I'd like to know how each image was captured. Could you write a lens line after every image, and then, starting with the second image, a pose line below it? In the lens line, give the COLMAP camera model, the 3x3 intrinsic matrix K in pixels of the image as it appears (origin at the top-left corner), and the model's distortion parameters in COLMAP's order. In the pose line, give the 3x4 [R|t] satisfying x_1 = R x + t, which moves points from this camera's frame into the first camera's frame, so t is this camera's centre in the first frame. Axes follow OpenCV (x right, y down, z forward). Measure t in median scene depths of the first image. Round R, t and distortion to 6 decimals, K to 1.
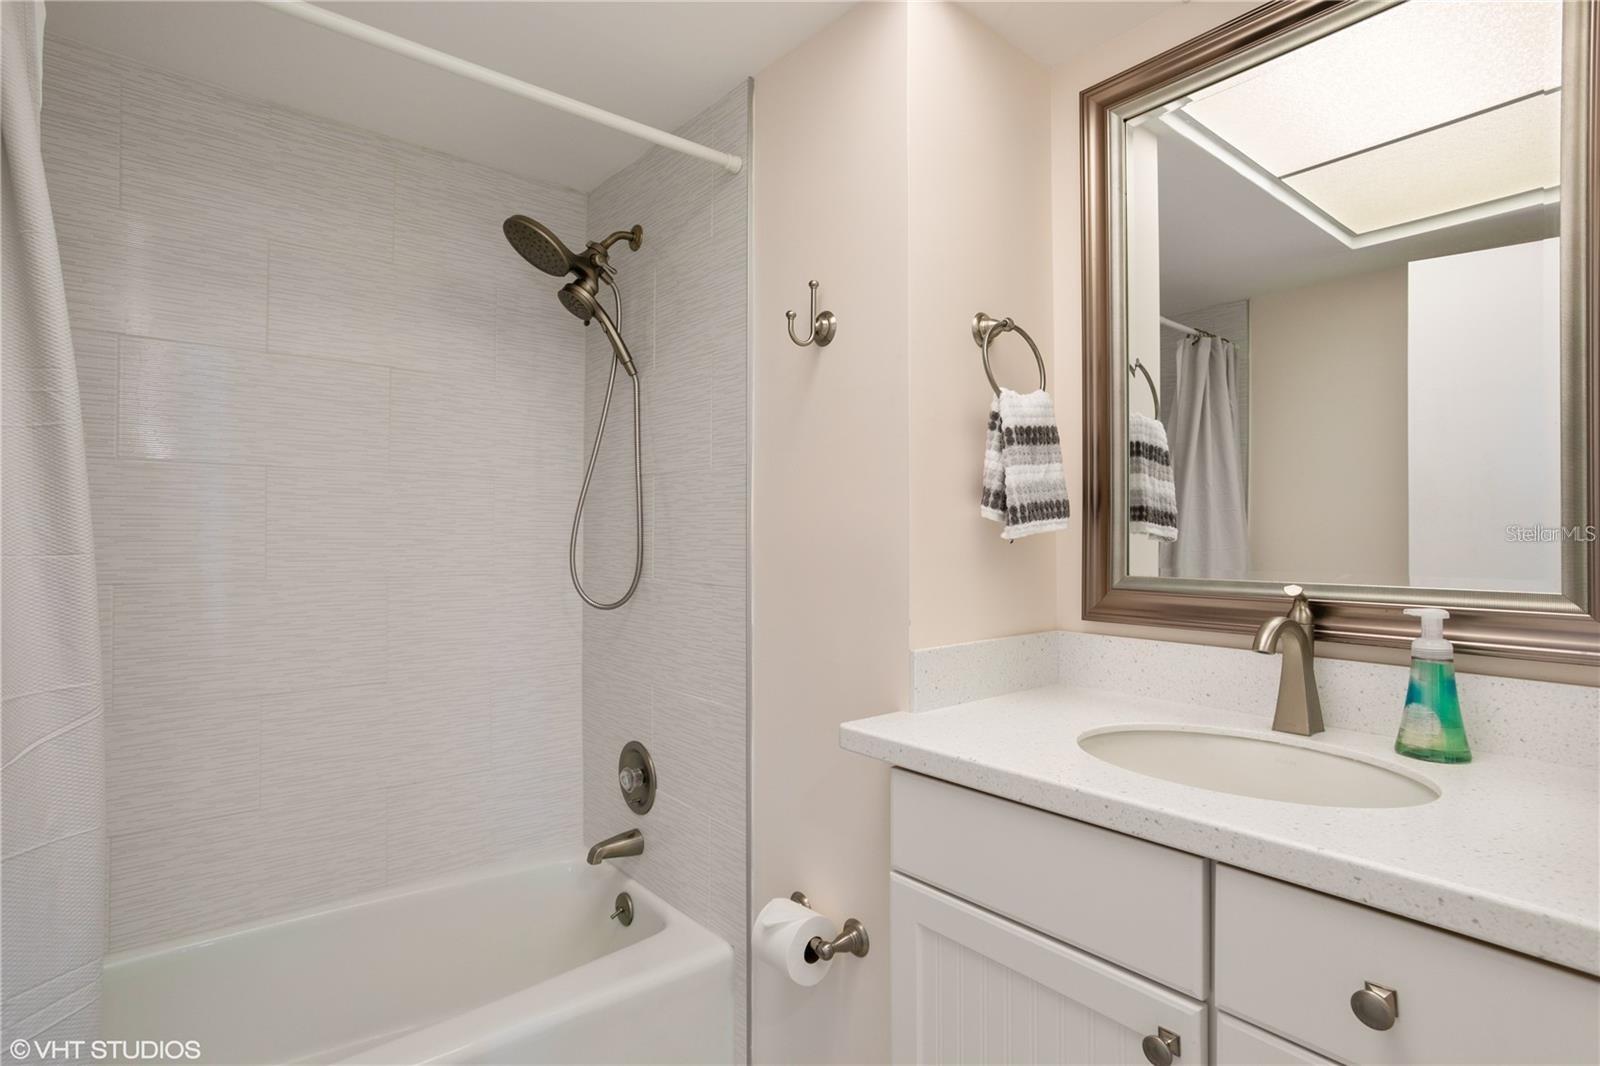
lens RADIAL K [[766.0, 0, 800.1], [0, 766.0, 536.1], [0, 0, 1]] dist [0.000725, 0.001075]
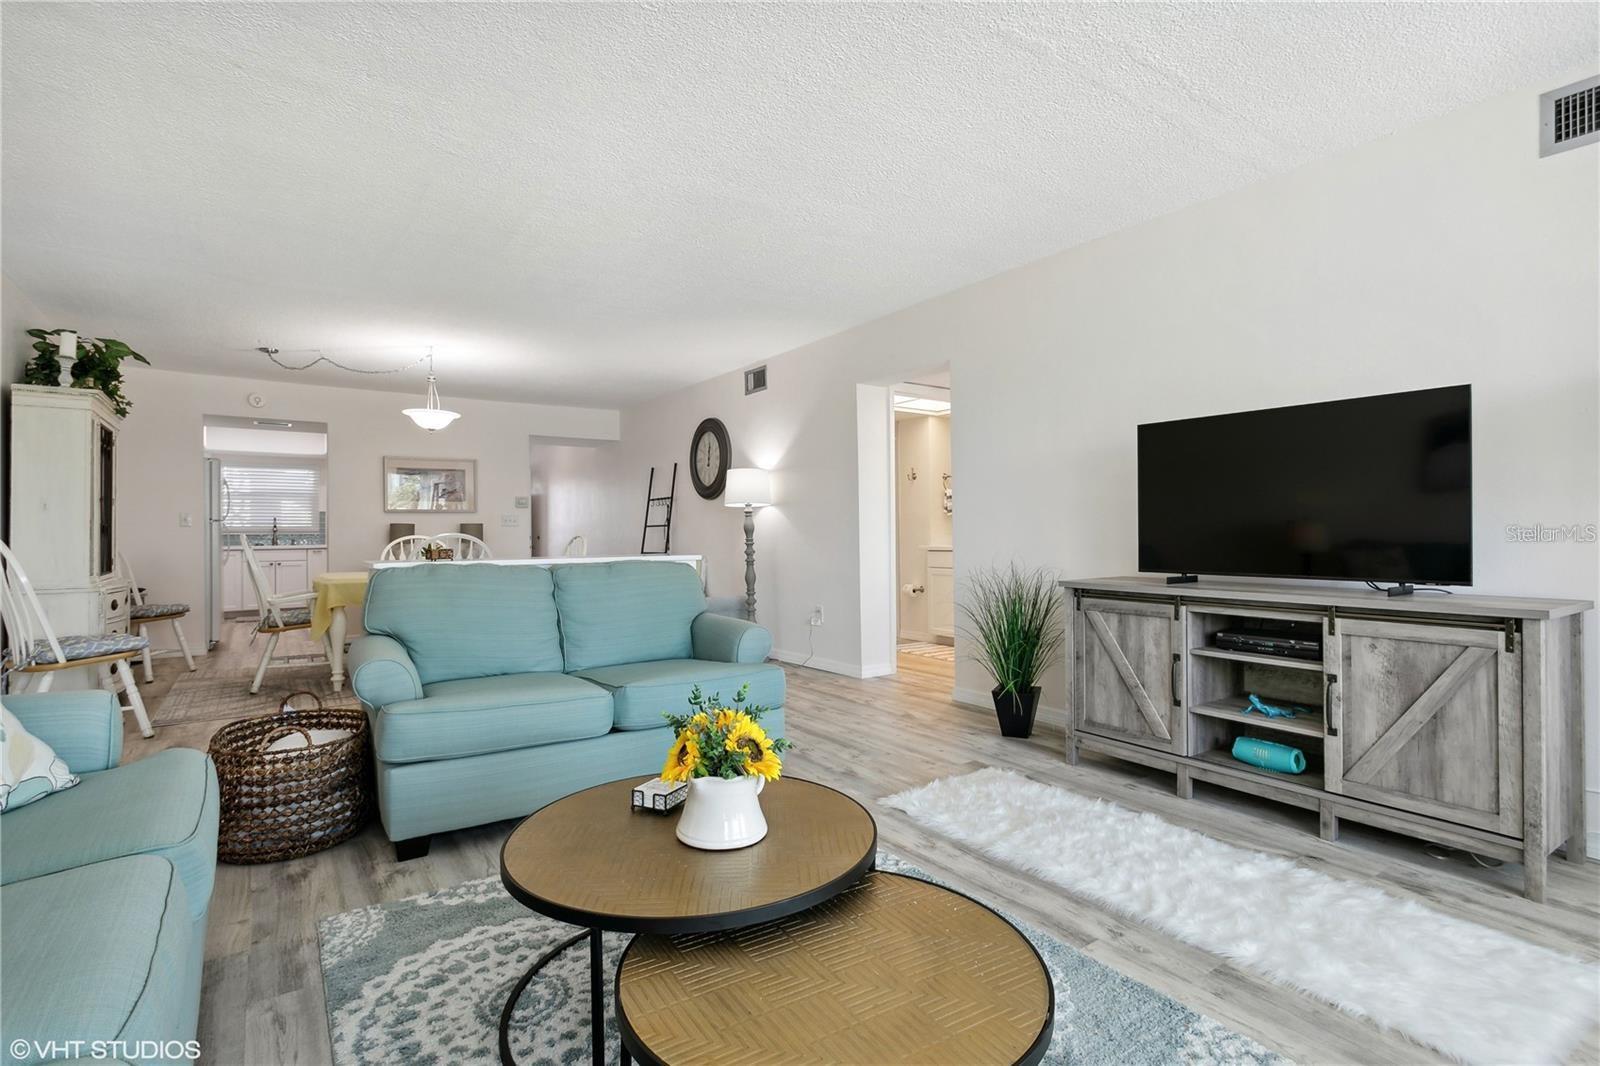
lens RADIAL K [[766.0, 0, 805.4], [0, 766.0, 527.0], [0, 0, 1]] dist [0.000725, 0.001075]
pose [[0.992400, -0.010238, -0.122631, -0.075383], [0.009178, 0.999915, -0.009207, 0.126771], [0.122714, 0.008012, 0.992410, -4.510347]]
